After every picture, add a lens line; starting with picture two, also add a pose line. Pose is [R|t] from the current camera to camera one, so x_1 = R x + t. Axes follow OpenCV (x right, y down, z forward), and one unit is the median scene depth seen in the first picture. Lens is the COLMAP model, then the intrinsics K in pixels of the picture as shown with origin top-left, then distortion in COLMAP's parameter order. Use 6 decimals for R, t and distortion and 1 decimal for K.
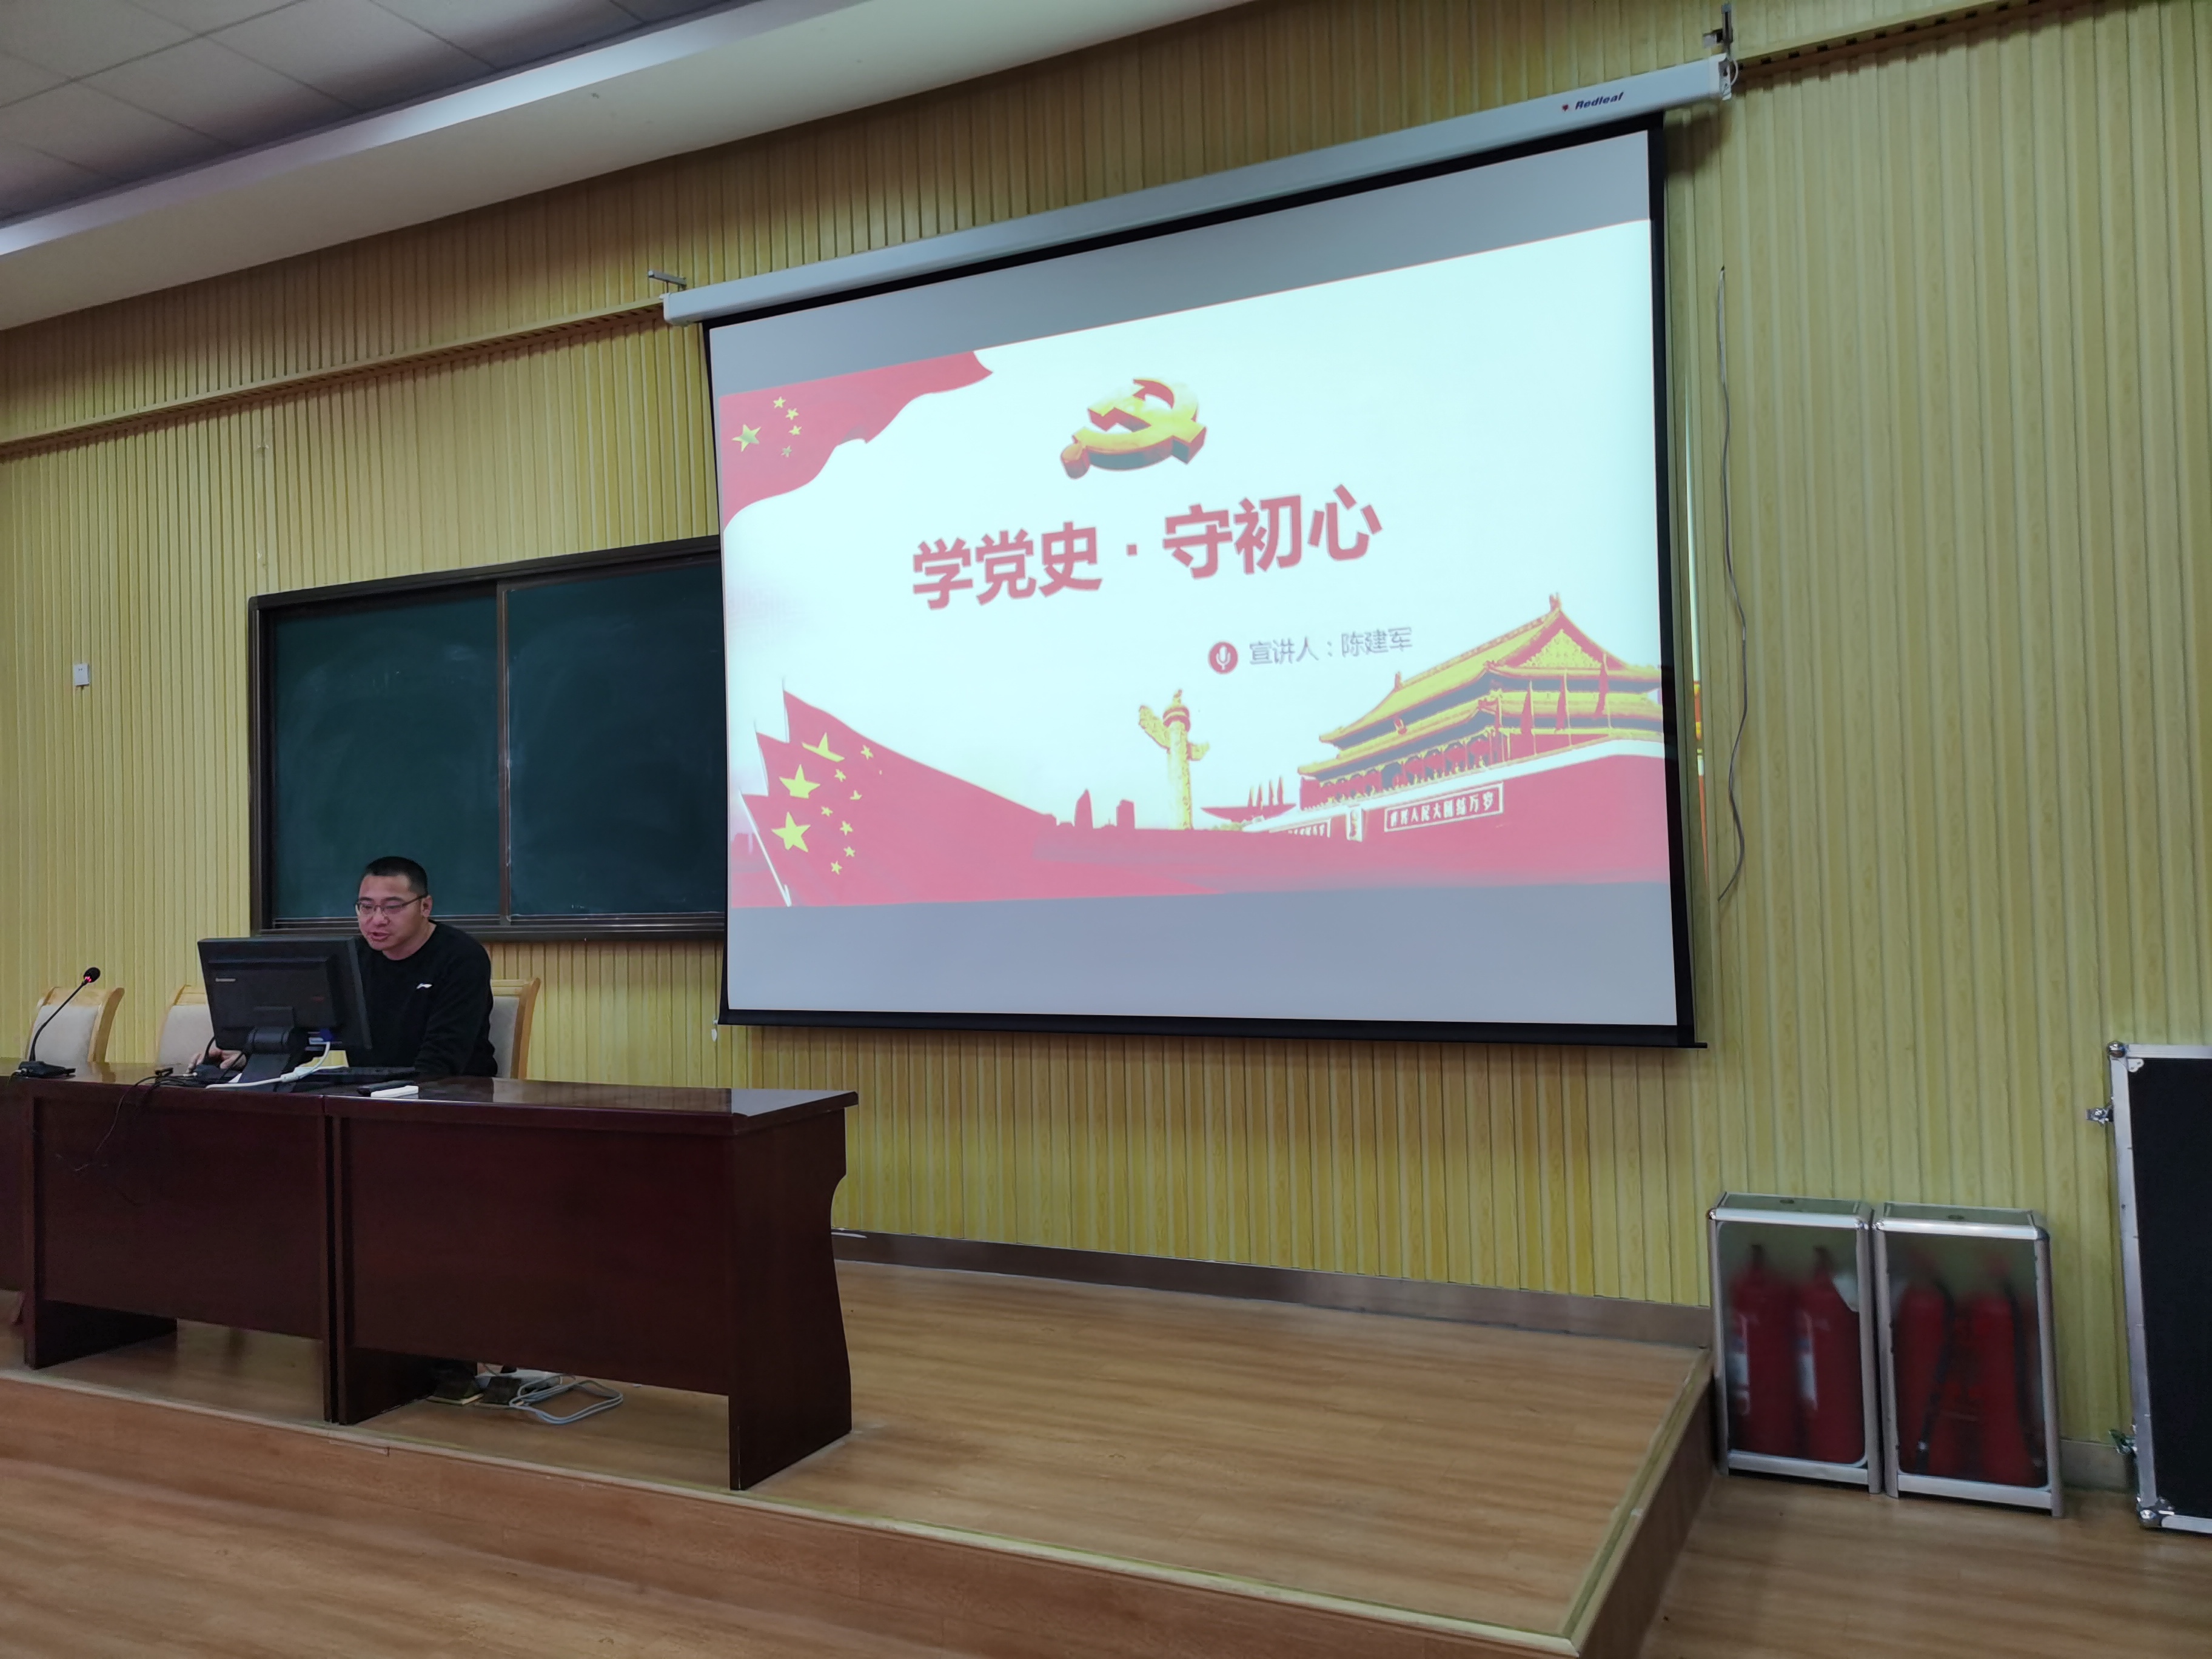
lens RADIAL K [[1733.9, 0, 1106.0], [0, 1733.9, 829.5], [0, 0, 1]] dist [0.030671, 0.001748]
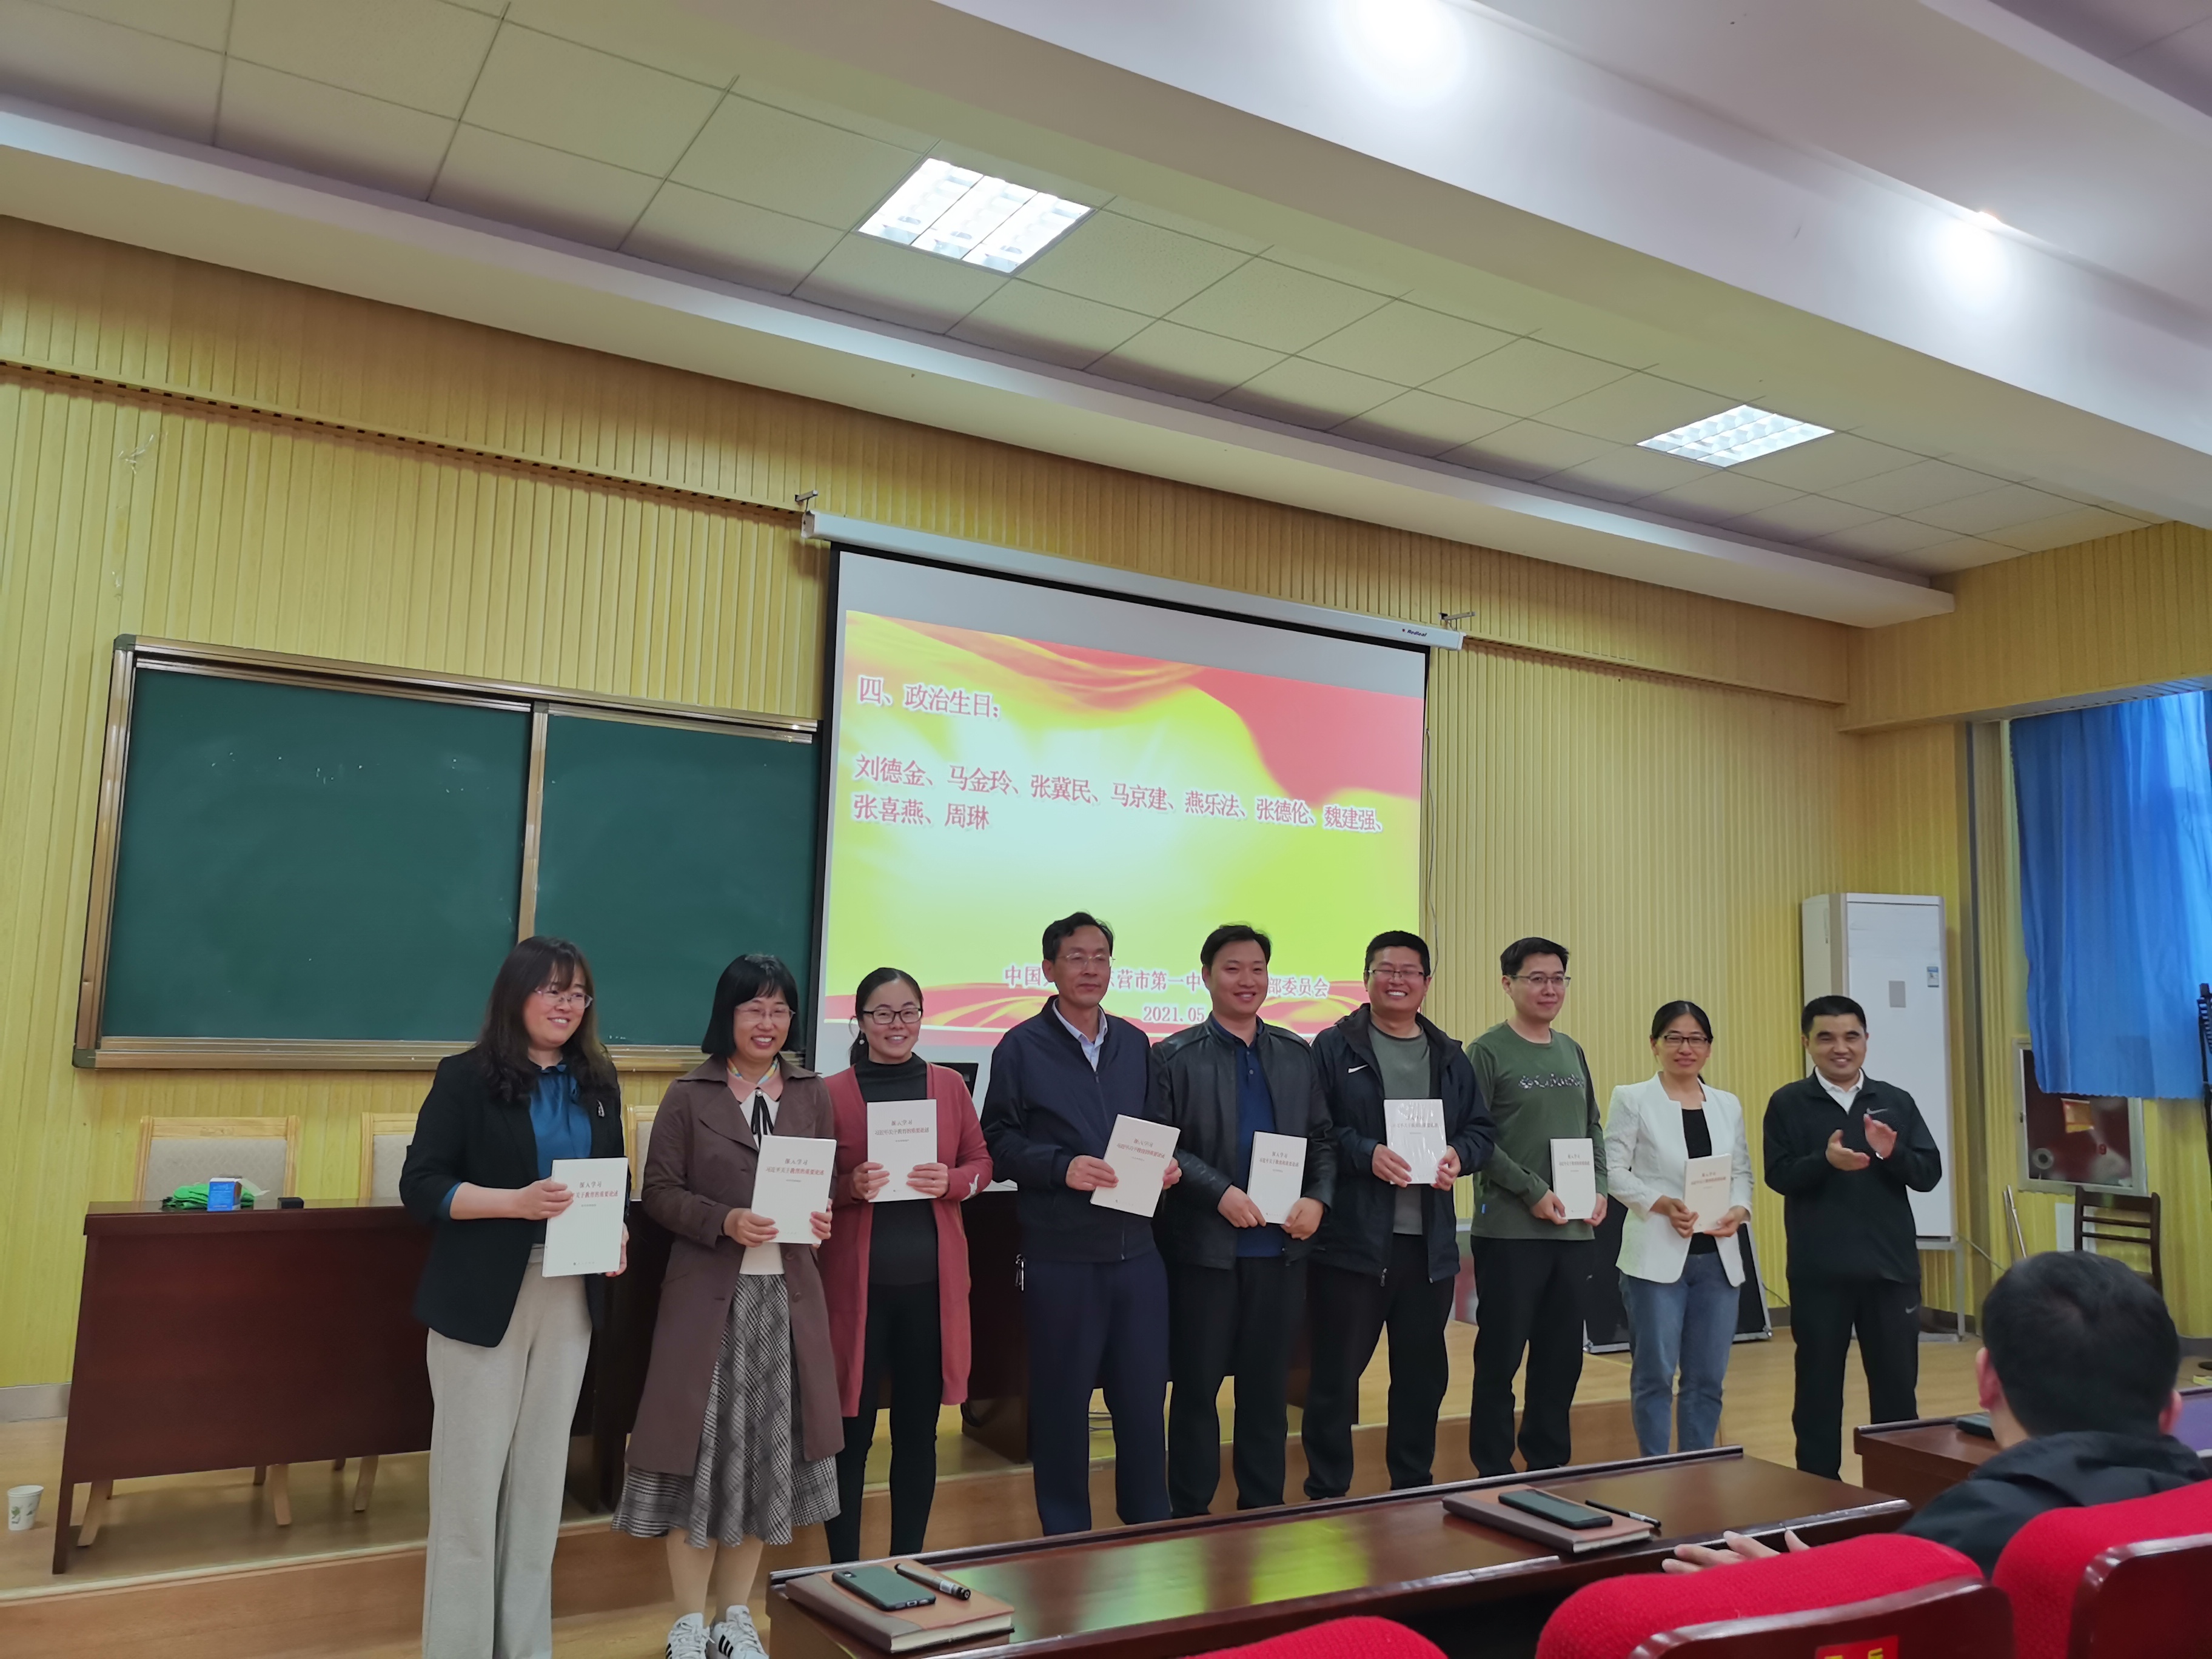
lens RADIAL K [[1733.9, 0, 1106.0], [0, 1733.9, 829.5], [0, 0, 1]] dist [0.030671, 0.001748]
pose [[0.542482, 0.138534, 0.828566, -1.403408], [-0.073698, 0.990354, -0.117332, 0.035967], [-0.836829, 0.002587, 0.547459, 0.254984]]
